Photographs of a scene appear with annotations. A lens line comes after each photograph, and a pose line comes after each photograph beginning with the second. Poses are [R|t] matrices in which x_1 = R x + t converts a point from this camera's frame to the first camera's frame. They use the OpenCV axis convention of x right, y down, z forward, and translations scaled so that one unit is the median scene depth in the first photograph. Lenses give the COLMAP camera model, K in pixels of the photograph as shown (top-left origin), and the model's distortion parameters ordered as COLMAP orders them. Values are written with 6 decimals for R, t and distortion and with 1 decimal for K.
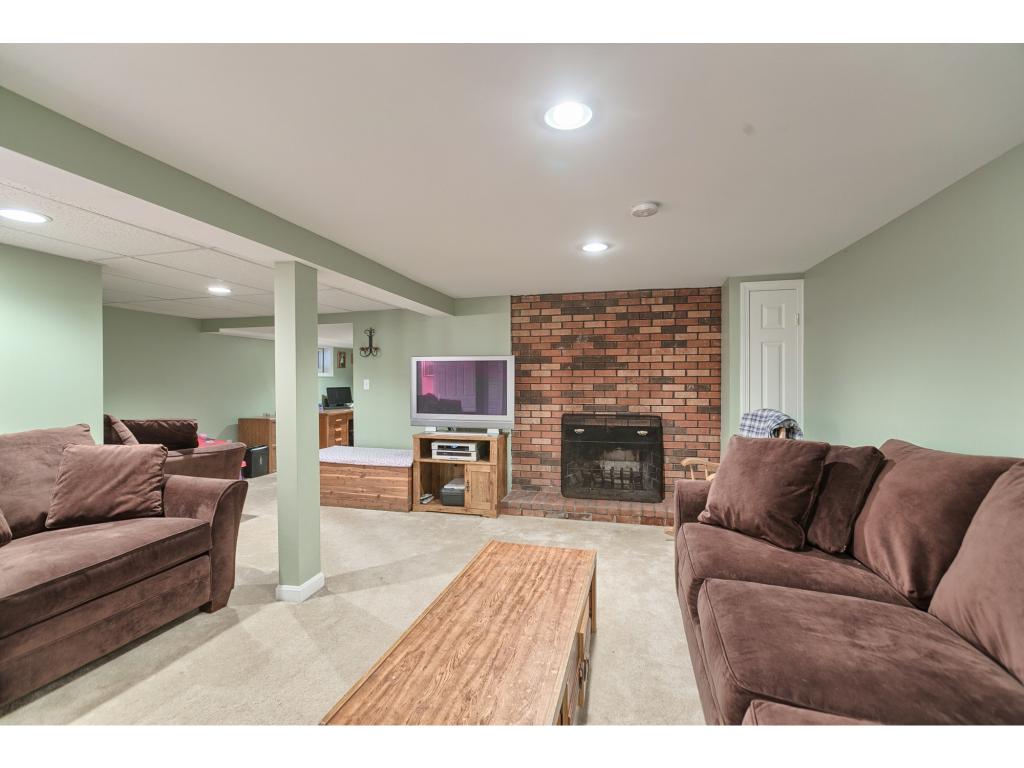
lens RADIAL K [[456.5, 0, 507.8], [0, 456.5, 384.6], [0, 0, 1]] dist [-0.021188, 0.013988]
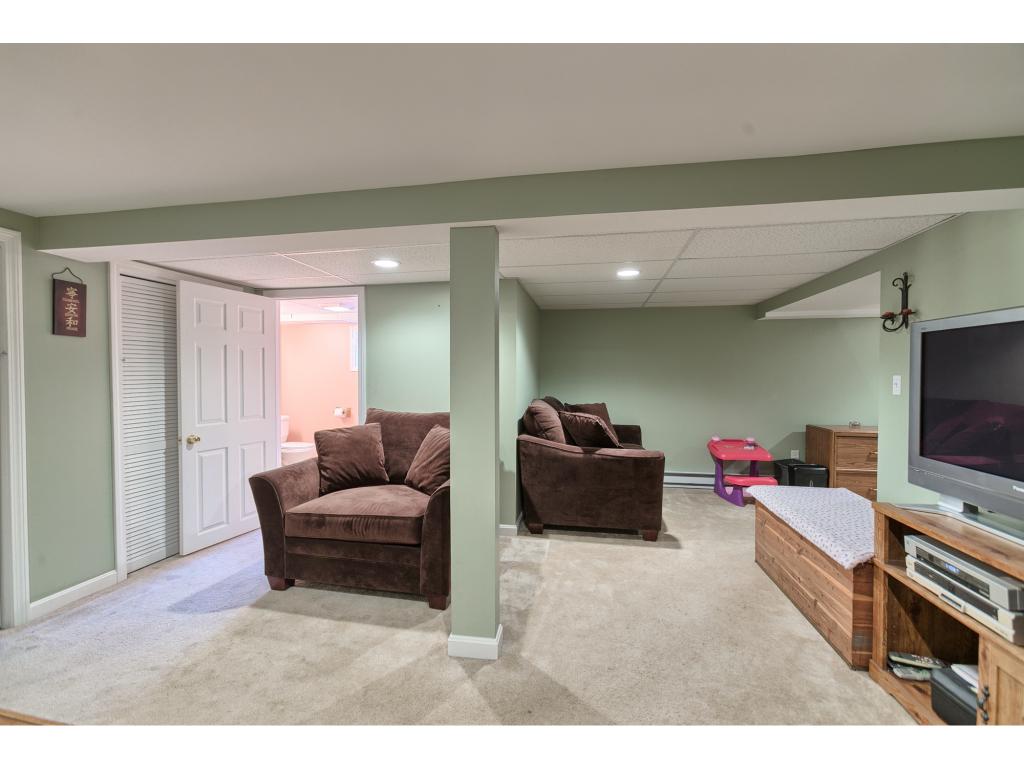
lens RADIAL K [[456.5, 0, 507.8], [0, 456.5, 384.6], [0, 0, 1]] dist [-0.021188, 0.013988]
pose [[0.067250, 0.022705, -0.997478, 0.402090], [-0.007316, 0.999725, 0.022263, -0.020036], [0.997709, 0.005800, 0.067398, 1.236551]]
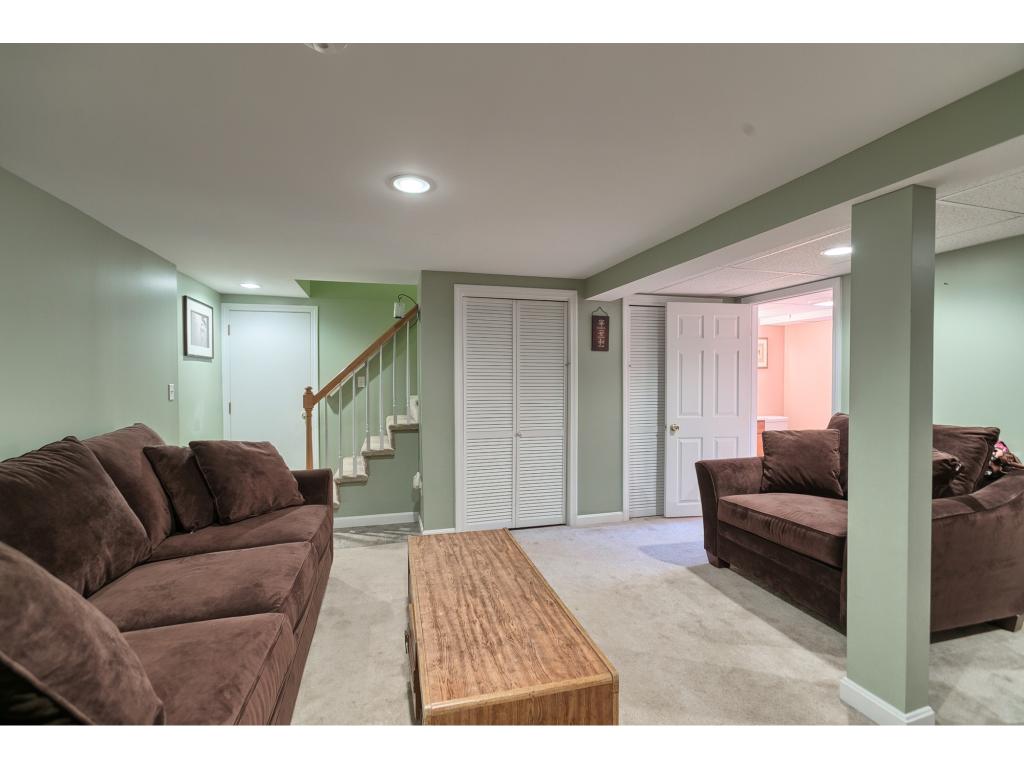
lens RADIAL K [[456.5, 0, 507.8], [0, 456.5, 384.6], [0, 0, 1]] dist [-0.021188, 0.013988]
pose [[-0.863522, 0.011760, -0.504175, 0.390794], [-0.000578, 0.999704, 0.024307, -0.021544], [0.504312, 0.021281, -0.863259, 1.575398]]
